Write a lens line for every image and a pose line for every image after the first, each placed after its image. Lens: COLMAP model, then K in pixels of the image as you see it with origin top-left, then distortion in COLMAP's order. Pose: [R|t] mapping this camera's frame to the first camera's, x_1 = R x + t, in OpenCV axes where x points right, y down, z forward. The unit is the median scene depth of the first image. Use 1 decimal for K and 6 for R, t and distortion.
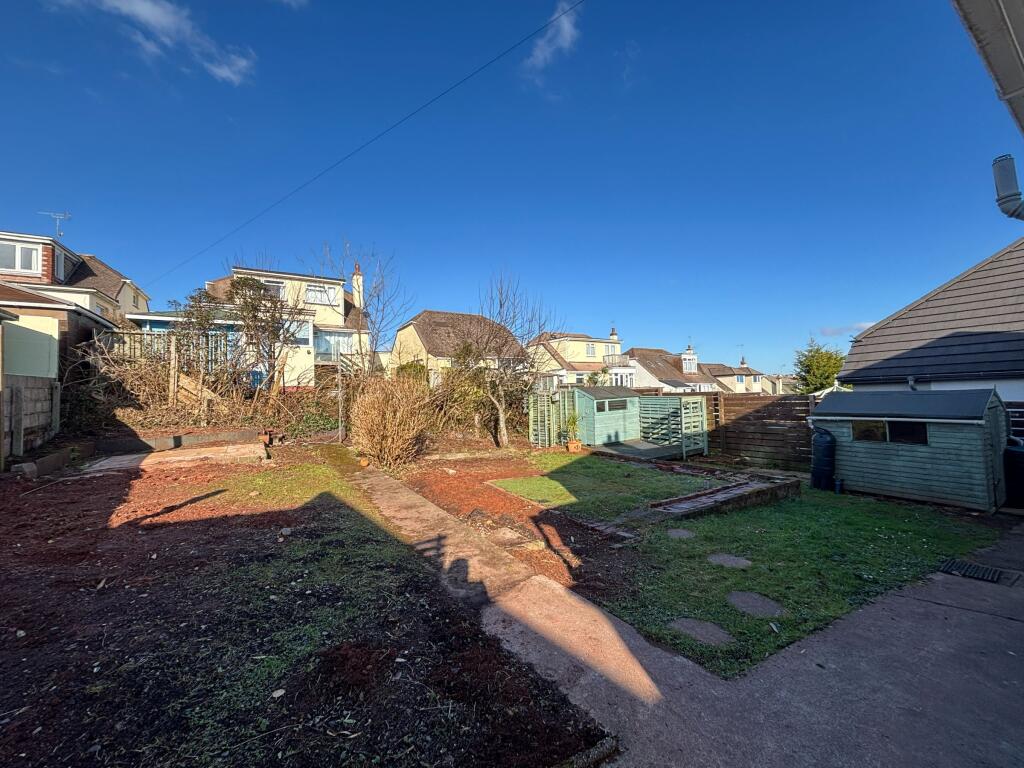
lens RADIAL K [[411.0, 0, 512.0], [0, 411.0, 384.0], [0, 0, 1]] dist [0.000329, -0.000081]
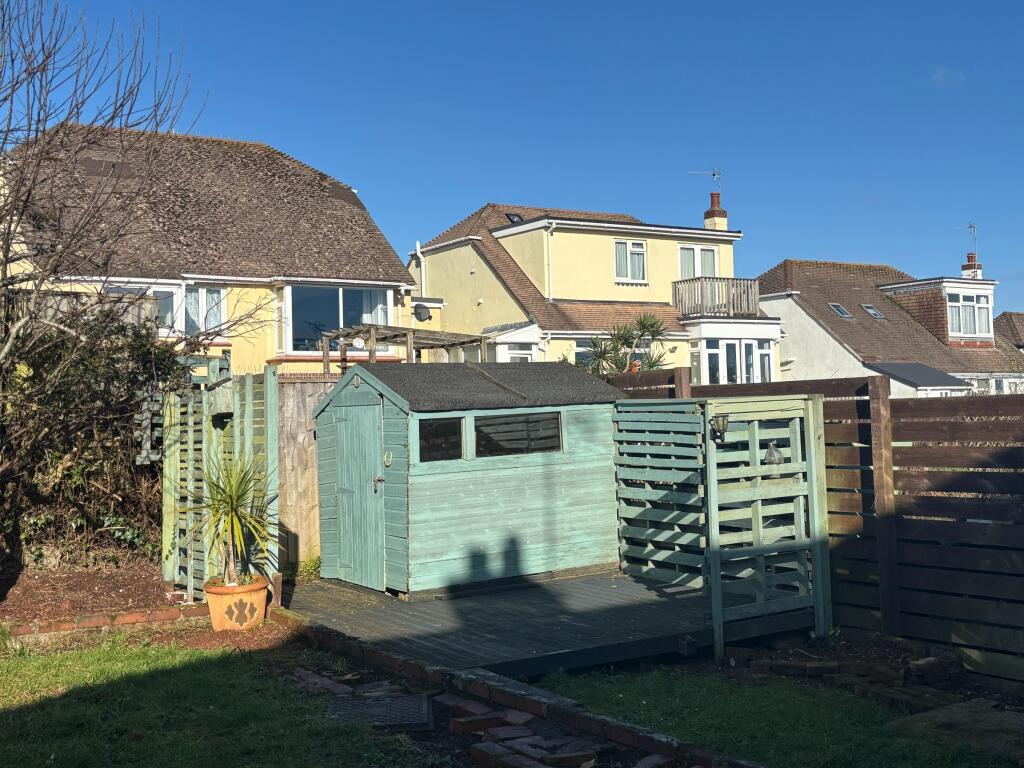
lens RADIAL K [[1257.8, 0, 512.0], [0, 1257.8, 384.0], [0, 0, 1]] dist [0.120190, -0.024811]
pose [[0.999310, 0.003309, 0.036985, 0.221448], [-0.003400, 0.999991, 0.002408, 0.018132], [-0.036977, -0.002532, 0.999313, 0.214018]]
